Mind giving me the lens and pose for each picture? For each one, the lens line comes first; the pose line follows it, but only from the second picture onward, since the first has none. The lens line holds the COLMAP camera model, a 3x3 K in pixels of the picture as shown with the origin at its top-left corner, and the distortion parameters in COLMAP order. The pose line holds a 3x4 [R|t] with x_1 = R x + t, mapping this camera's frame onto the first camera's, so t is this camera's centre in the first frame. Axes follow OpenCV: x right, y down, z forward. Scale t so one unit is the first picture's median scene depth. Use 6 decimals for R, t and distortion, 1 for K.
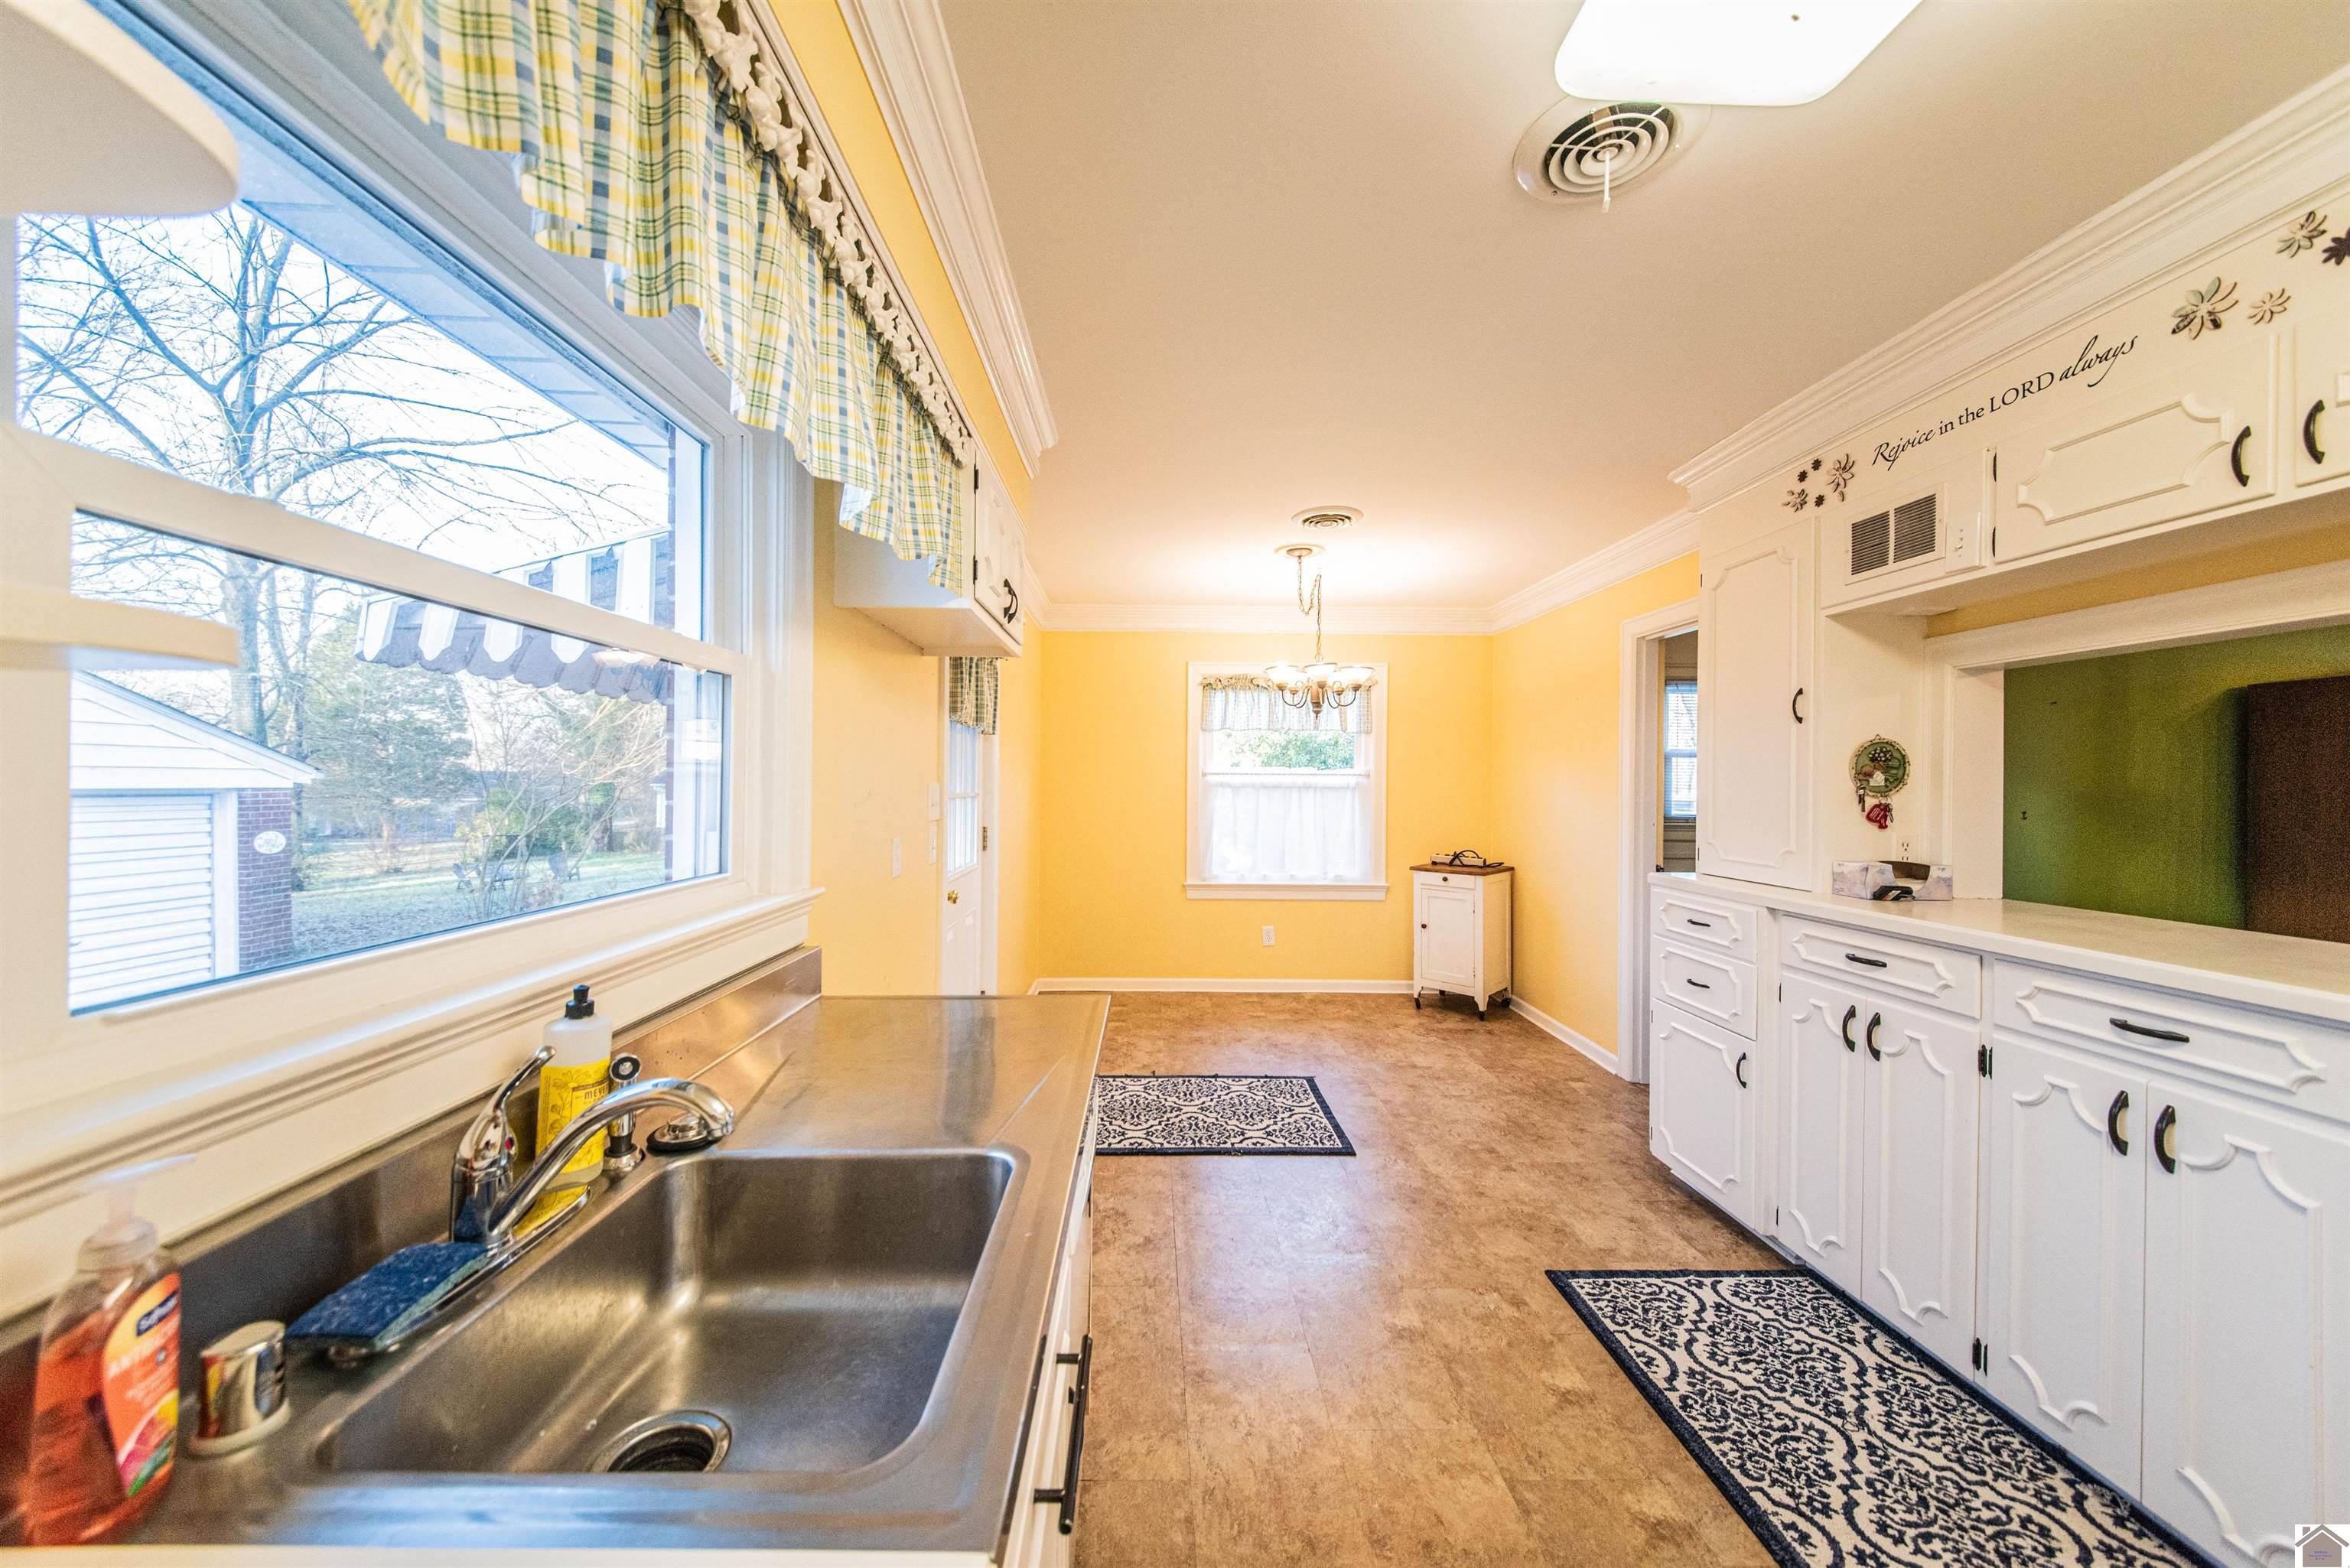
lens RADIAL K [[817.0, 0, 1170.8], [0, 817.0, 778.2], [0, 0, 1]] dist [0.015031, -0.003395]
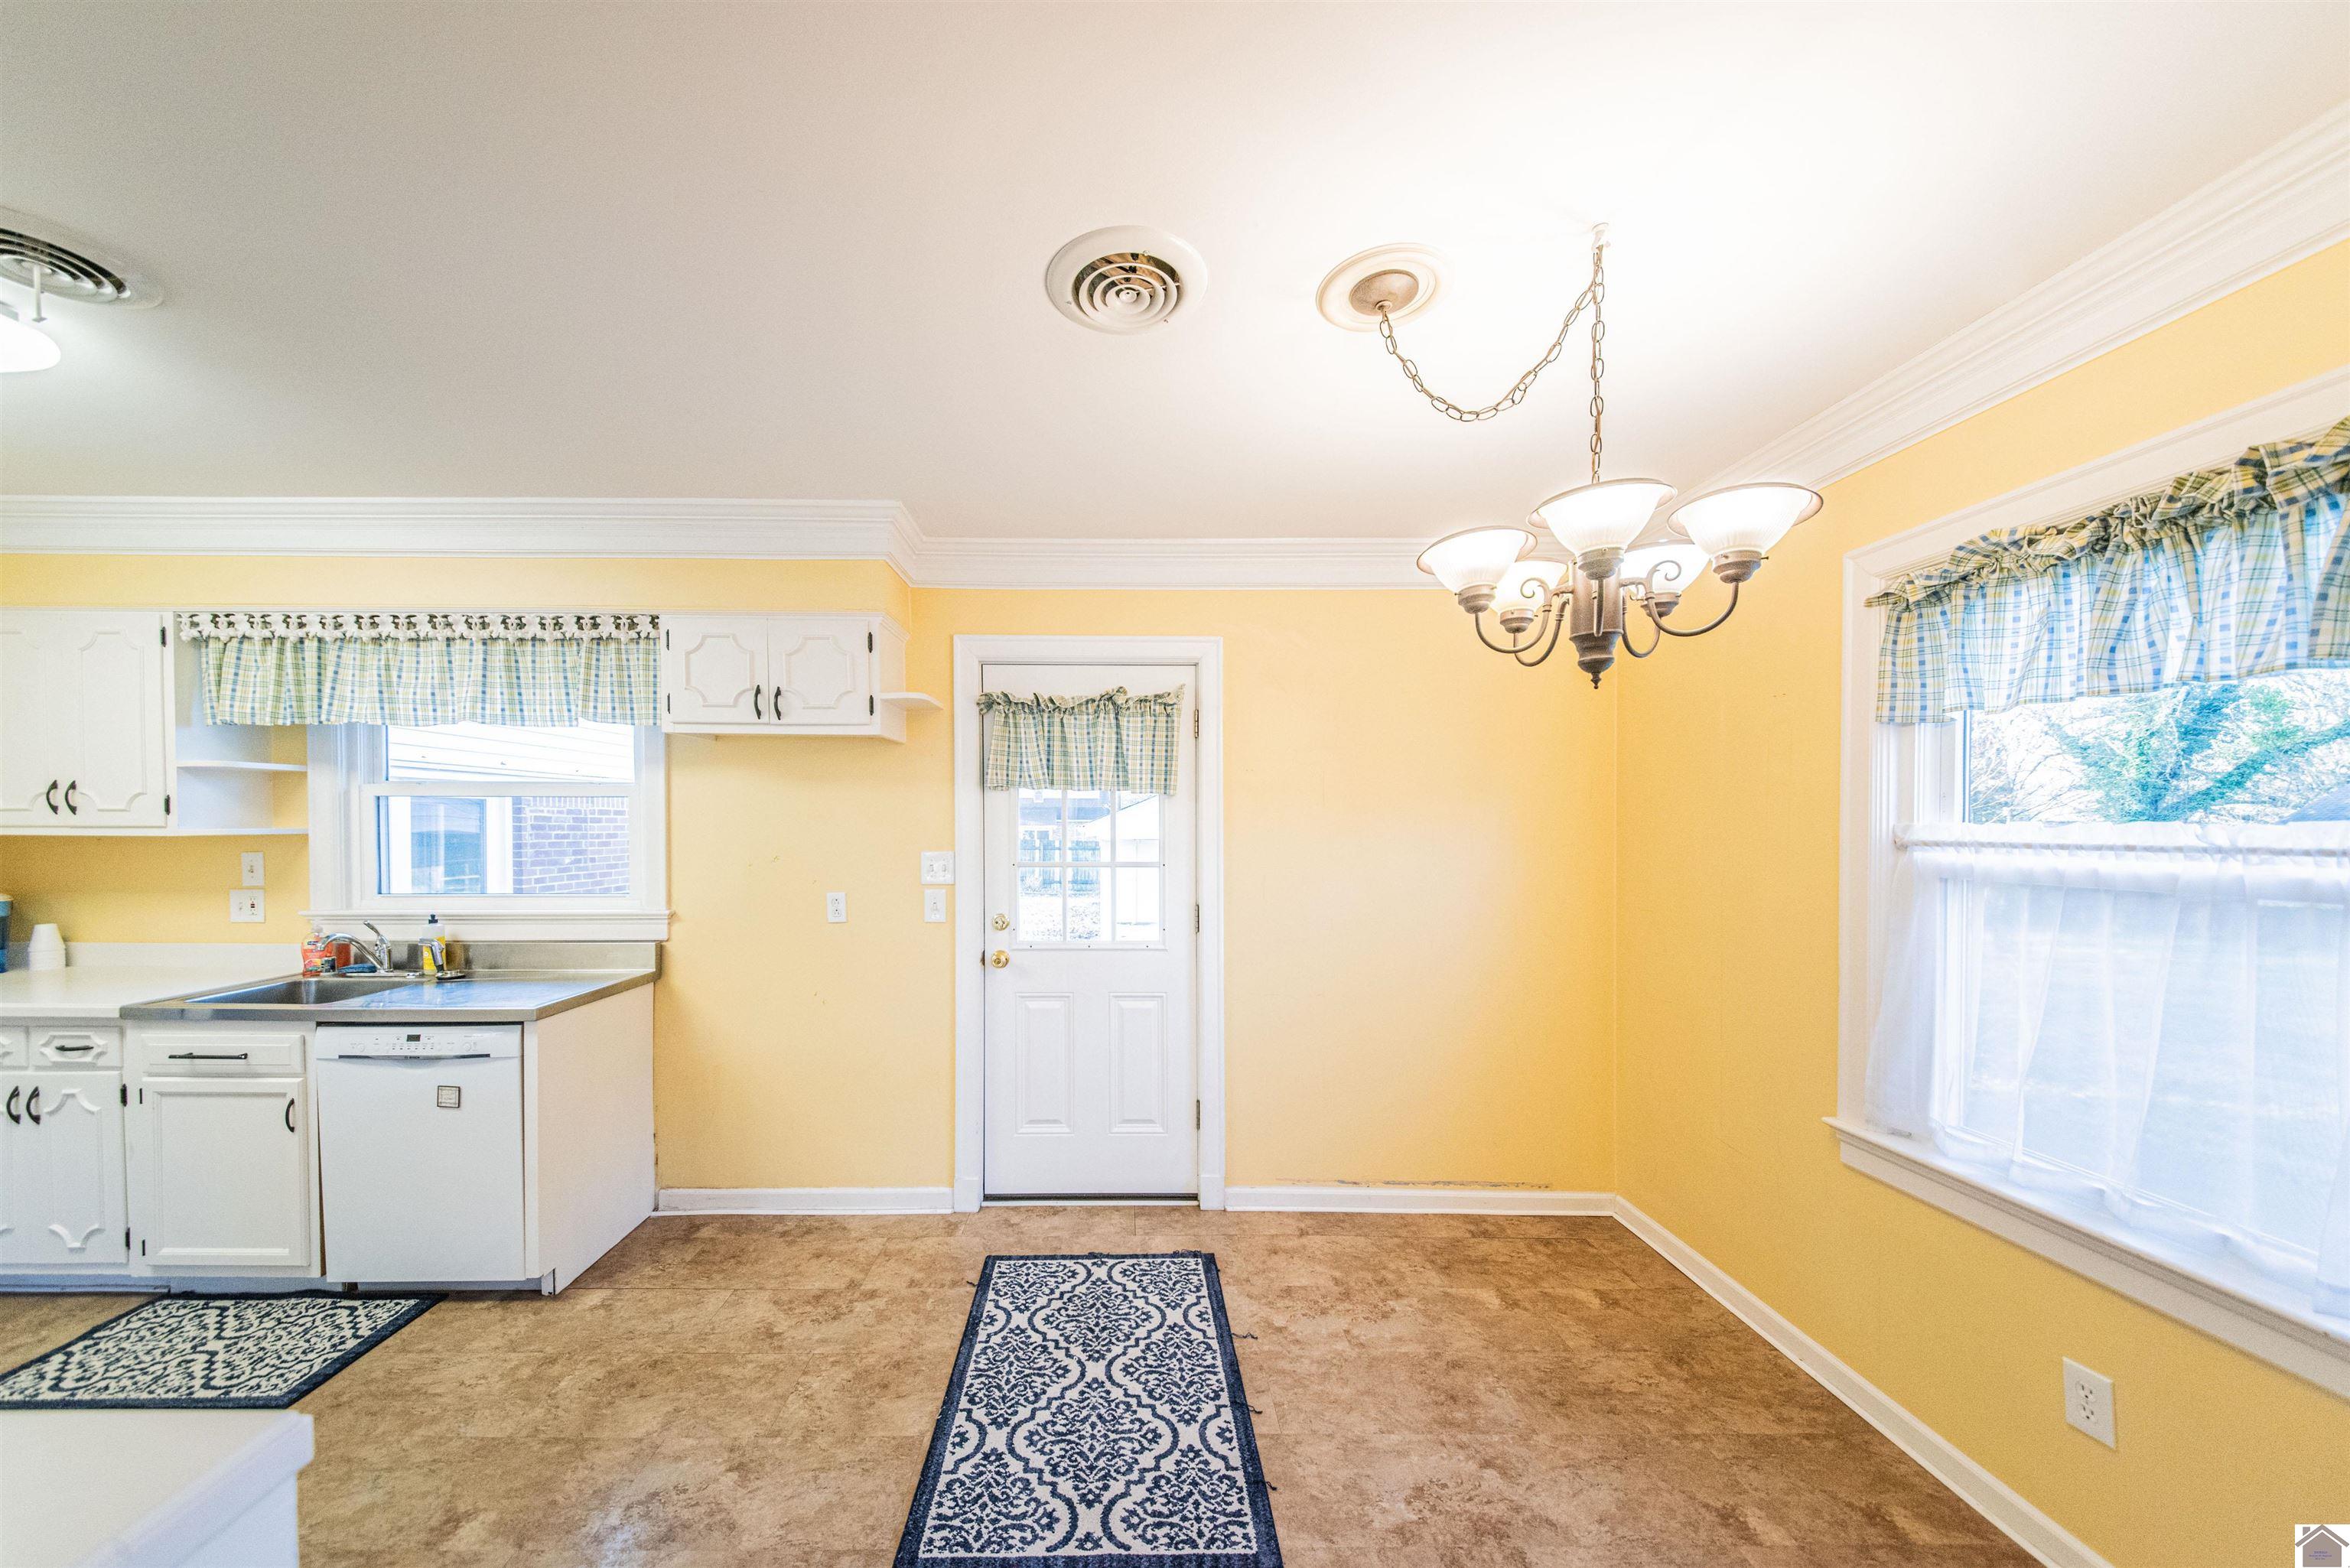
lens RADIAL K [[817.0, 0, 1093.7], [0, 817.0, 833.2], [0, 0, 1]] dist [0.015031, -0.003395]
pose [[-0.035722, 0.002635, -0.999358, 0.898806], [0.002287, 0.999994, 0.002555, -0.022786], [0.999359, -0.002194, -0.035728, 1.384397]]
